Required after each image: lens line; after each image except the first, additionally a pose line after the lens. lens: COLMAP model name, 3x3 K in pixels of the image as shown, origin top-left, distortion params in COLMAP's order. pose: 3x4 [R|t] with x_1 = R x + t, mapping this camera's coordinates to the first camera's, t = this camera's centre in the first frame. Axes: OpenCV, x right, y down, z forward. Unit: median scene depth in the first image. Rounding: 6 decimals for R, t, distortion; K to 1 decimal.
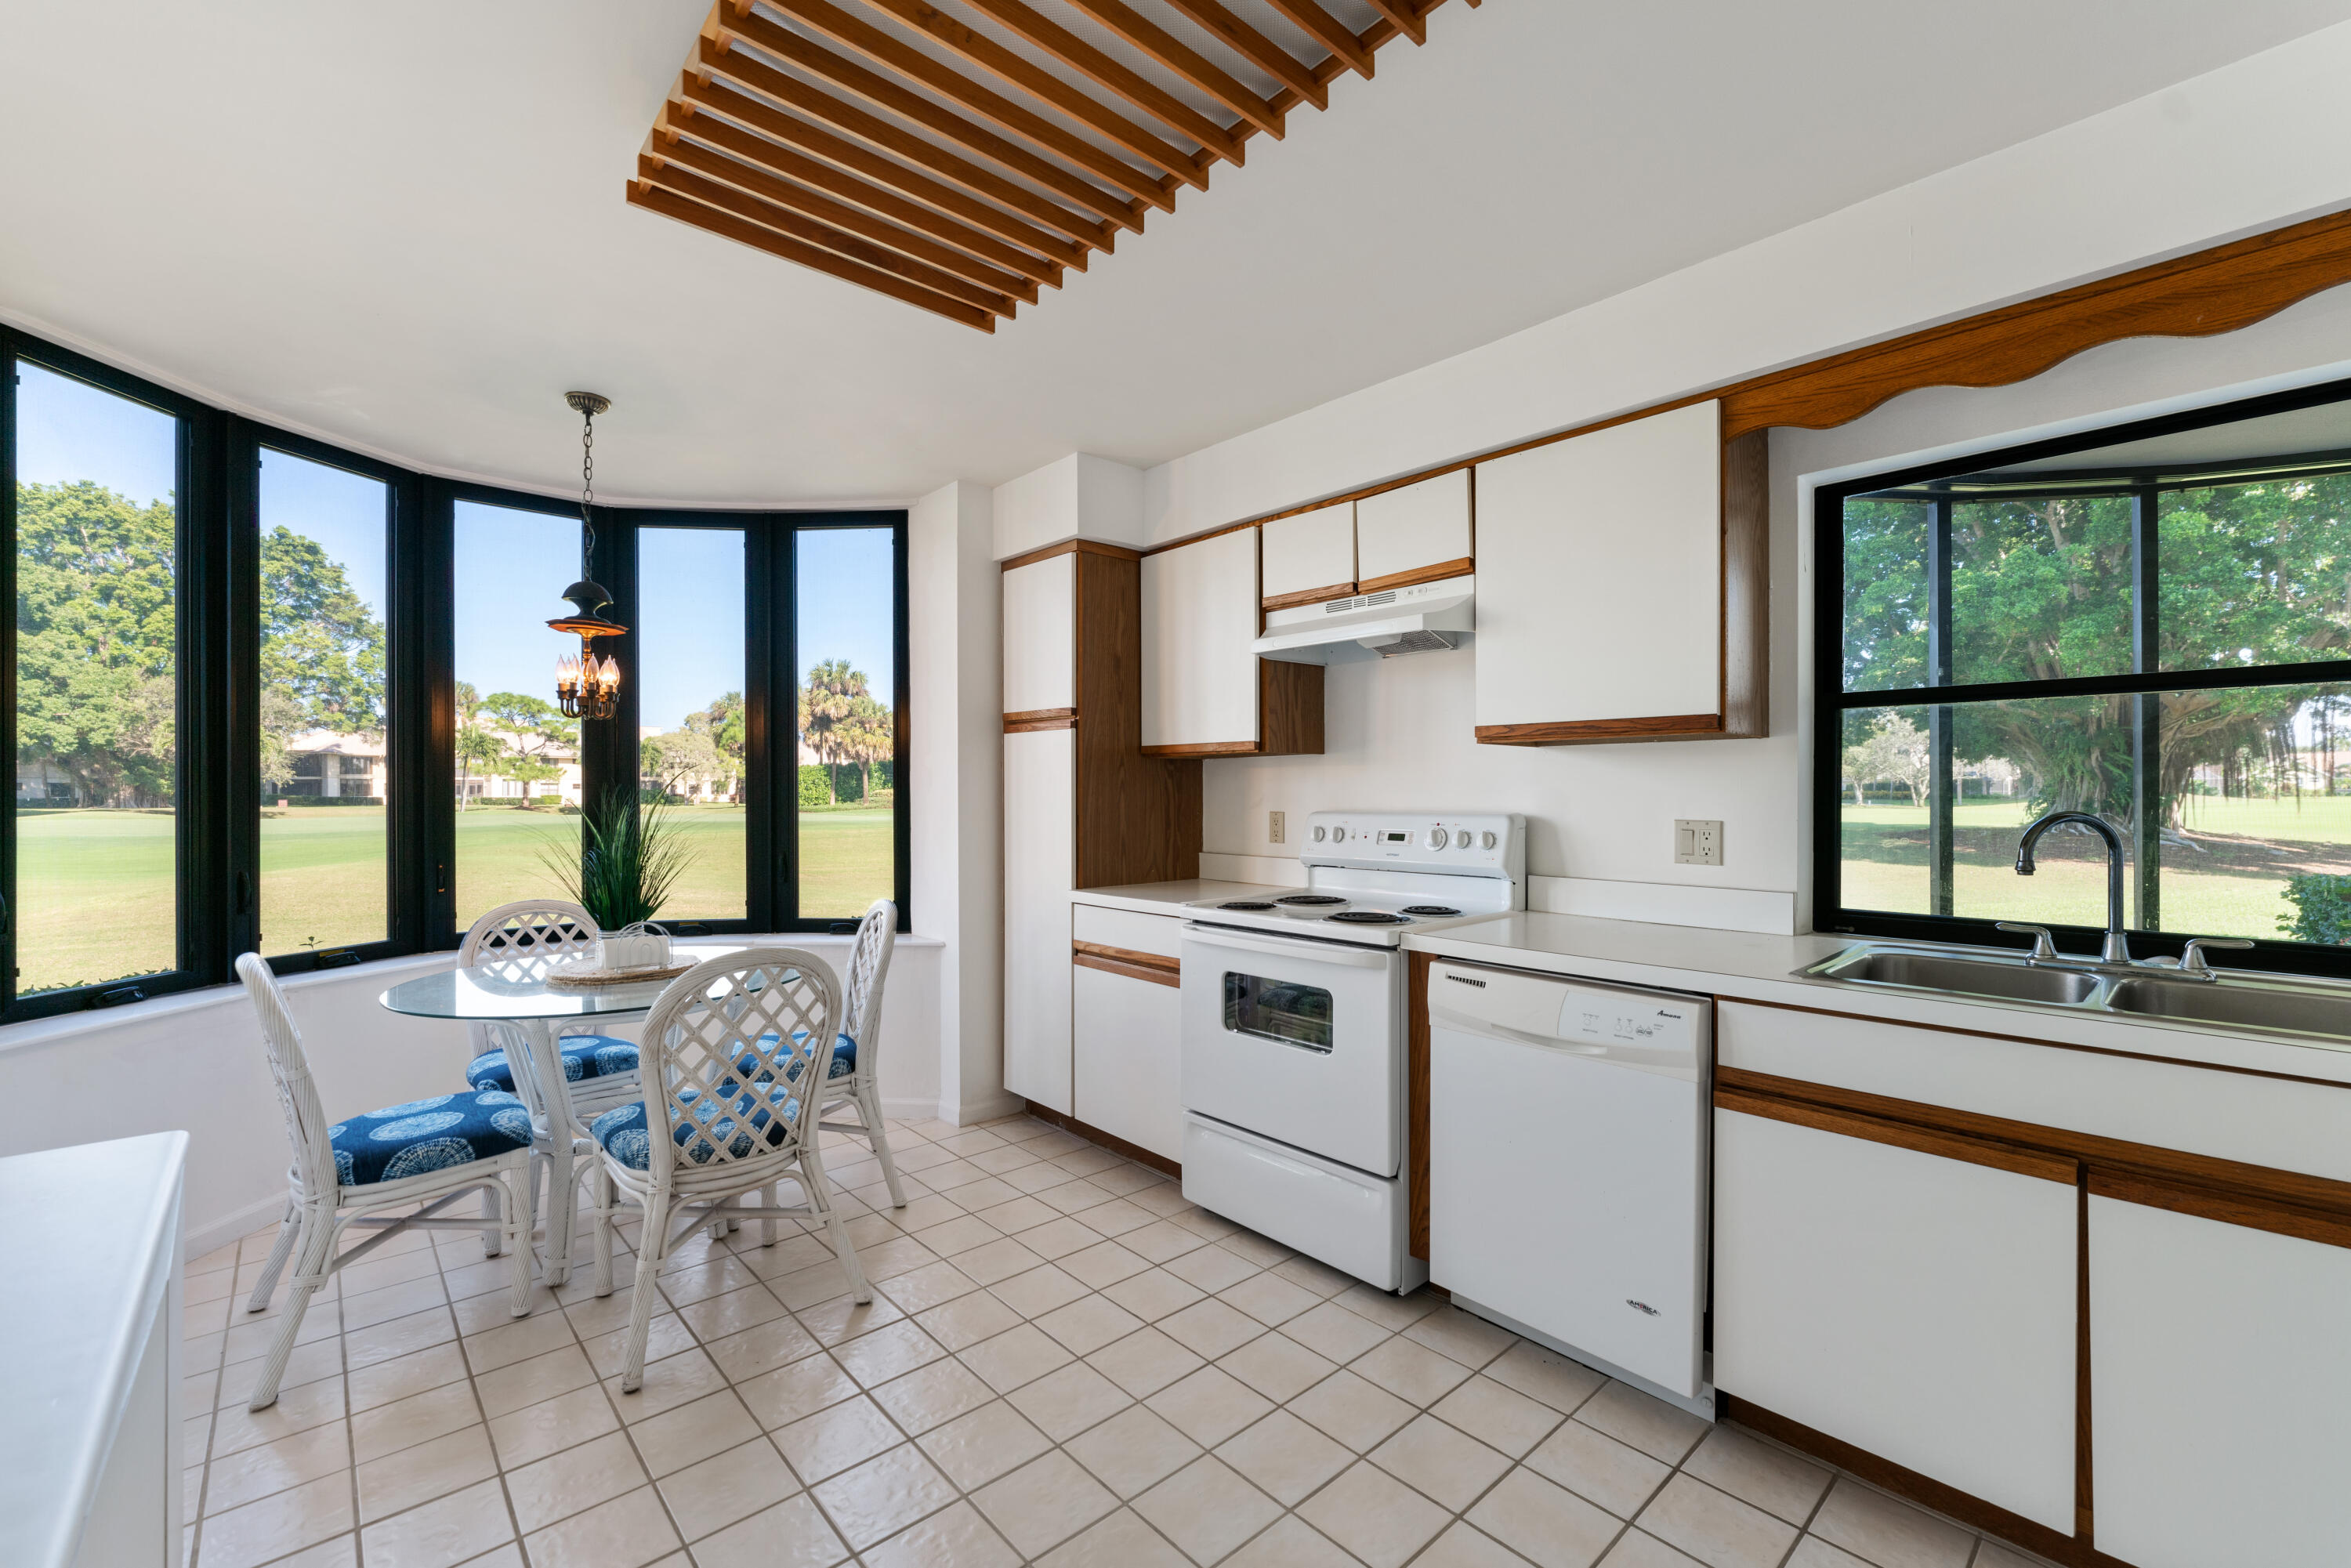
lens RADIAL K [[974.2, 0, 1159.1], [0, 974.2, 796.5], [0, 0, 1]] dist [-0.004120, -0.000279]
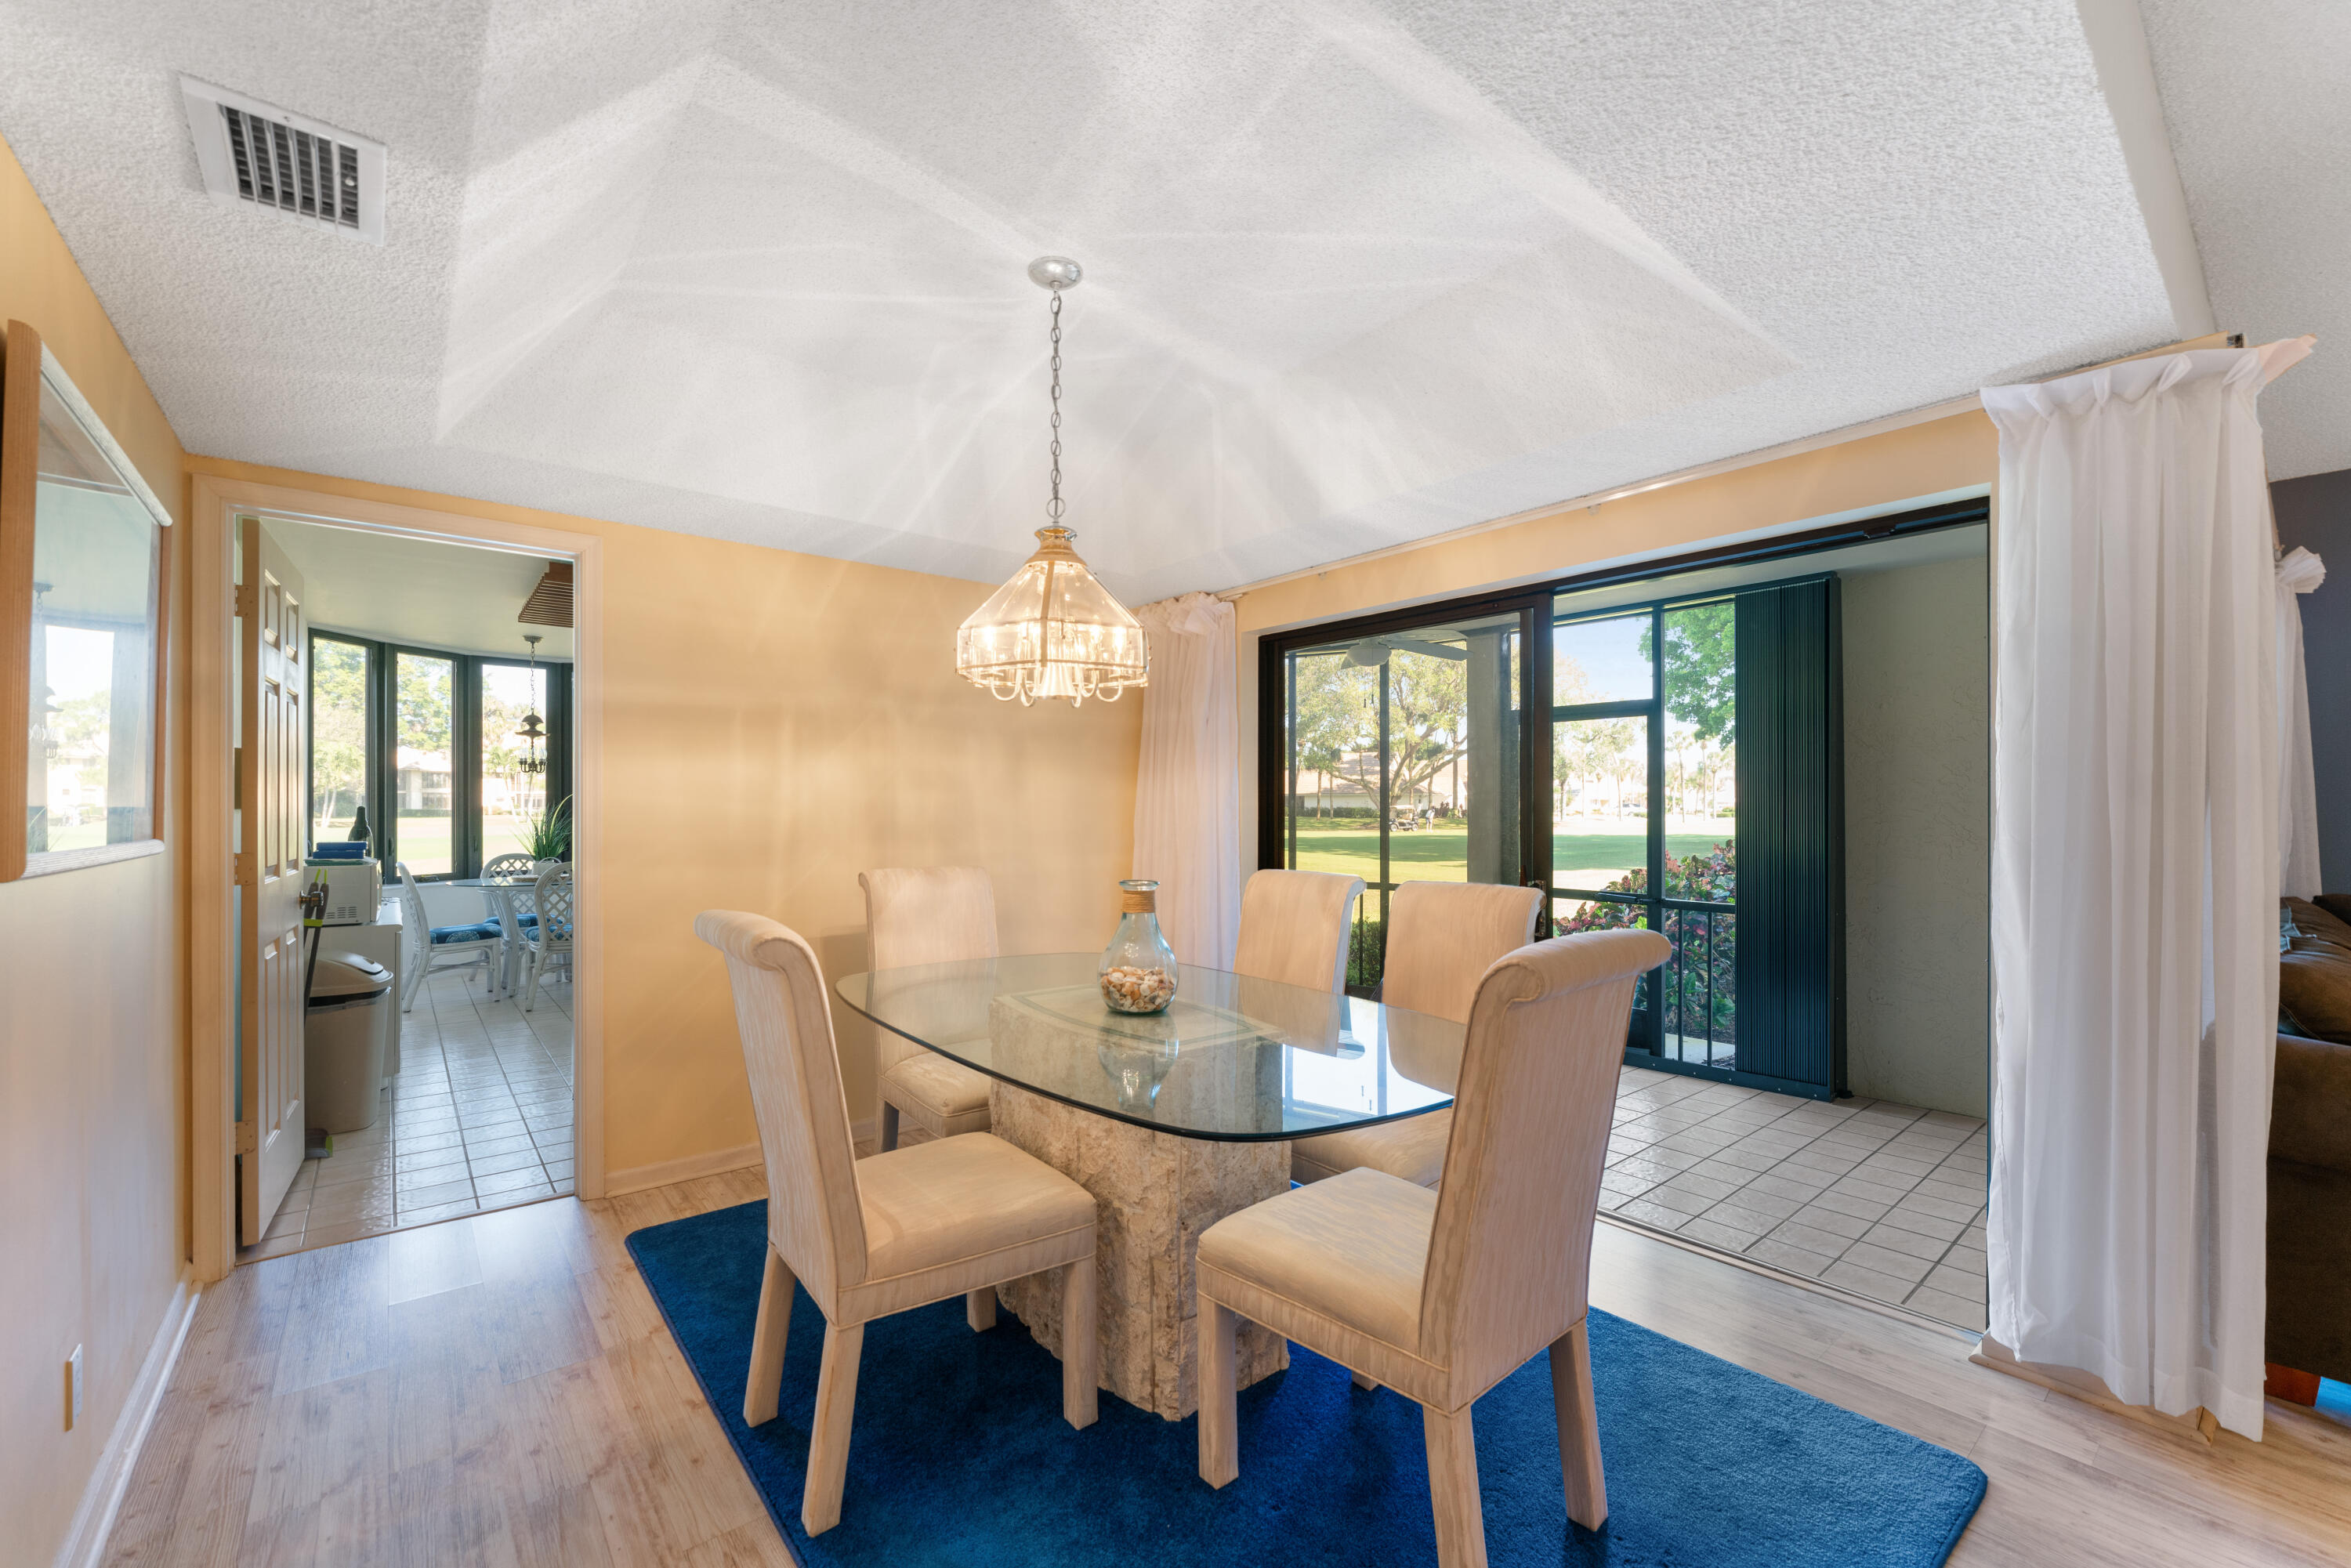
lens RADIAL K [[954.2, 0, 1159.7], [0, 954.2, 809.3], [0, 0, 1]] dist [-0.012576, -0.000368]
pose [[0.999263, 0.003006, -0.038272, 0.837093], [-0.003103, 0.999992, -0.002467, 0.006753], [0.038265, 0.002584, 0.999264, -1.015606]]
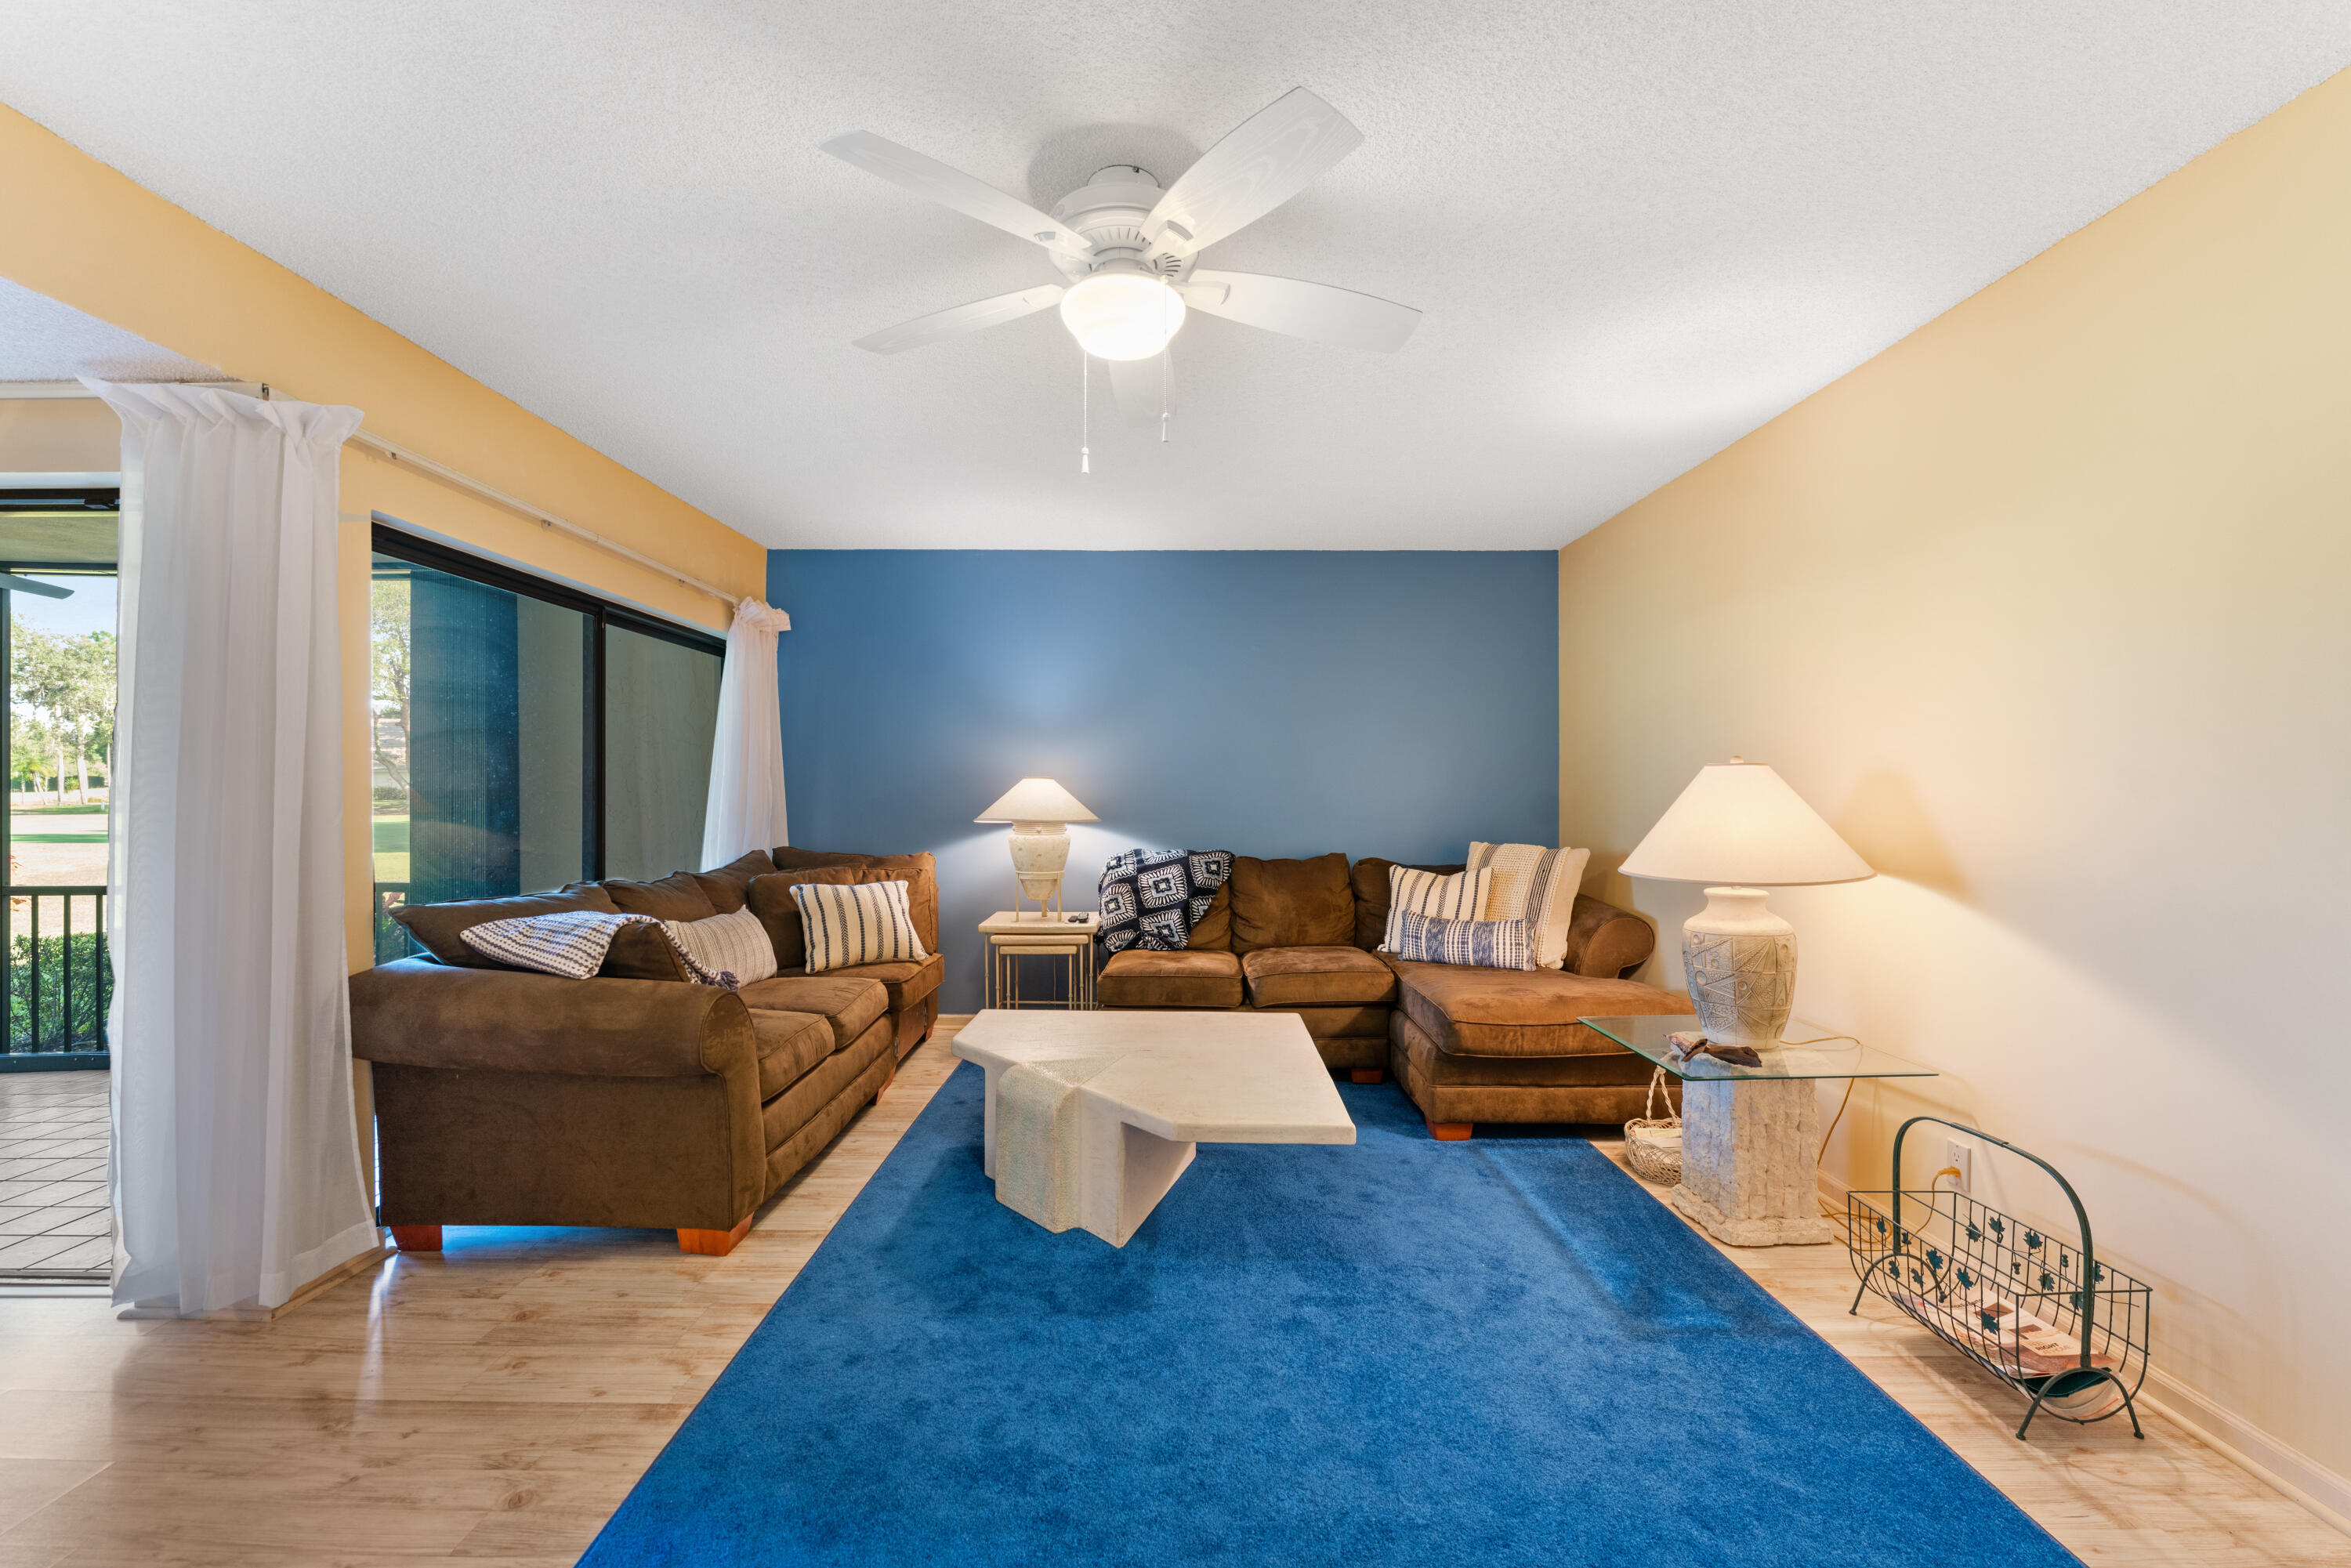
lens RADIAL K [[954.2, 0, 1159.7], [0, 954.2, 809.3], [0, 0, 1]] dist [-0.012576, -0.000368]
pose [[0.680819, -0.013181, 0.732333, 1.793055], [0.000849, 0.999852, 0.017206, 0.009551], [-0.732451, -0.011093, 0.680729, -1.593893]]
